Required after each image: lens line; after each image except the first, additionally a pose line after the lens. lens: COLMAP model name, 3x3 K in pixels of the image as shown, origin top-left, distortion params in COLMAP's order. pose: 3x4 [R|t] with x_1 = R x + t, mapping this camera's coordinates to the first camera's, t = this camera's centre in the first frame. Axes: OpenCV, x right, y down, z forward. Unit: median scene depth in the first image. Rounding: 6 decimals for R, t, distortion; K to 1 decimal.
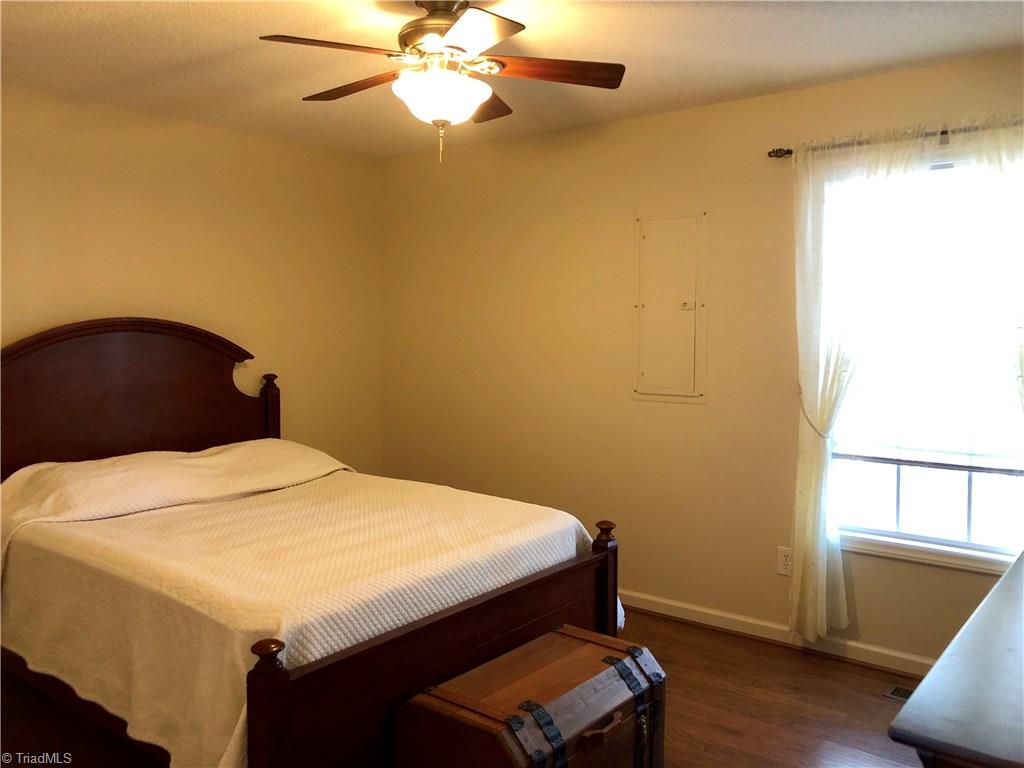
lens RADIAL K [[853.5, 0, 512.0], [0, 853.5, 384.0], [0, 0, 1]] dist [-0.004233, -0.003543]
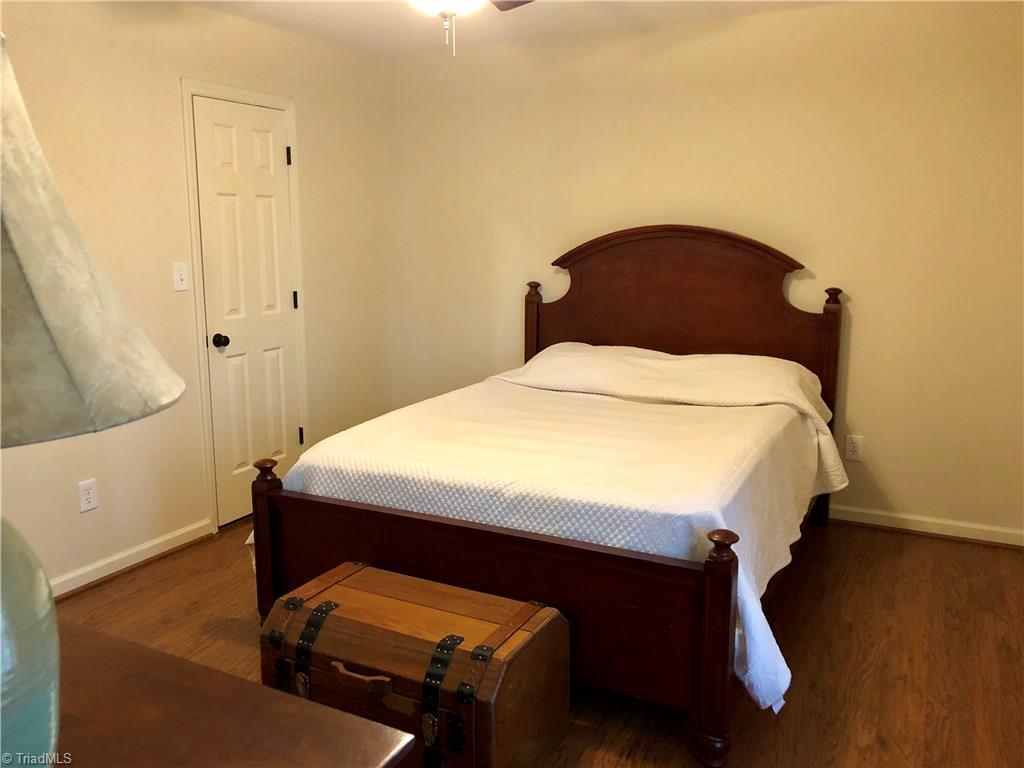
lens RADIAL K [[853.5, 0, 512.0], [0, 853.5, 384.0], [0, 0, 1]] dist [-0.004233, -0.003543]
pose [[0.199607, 0.179461, -0.963302, 0.689380], [-0.075295, 0.982988, 0.167526, -0.052048], [0.976979, 0.039093, 0.209723, 0.676362]]
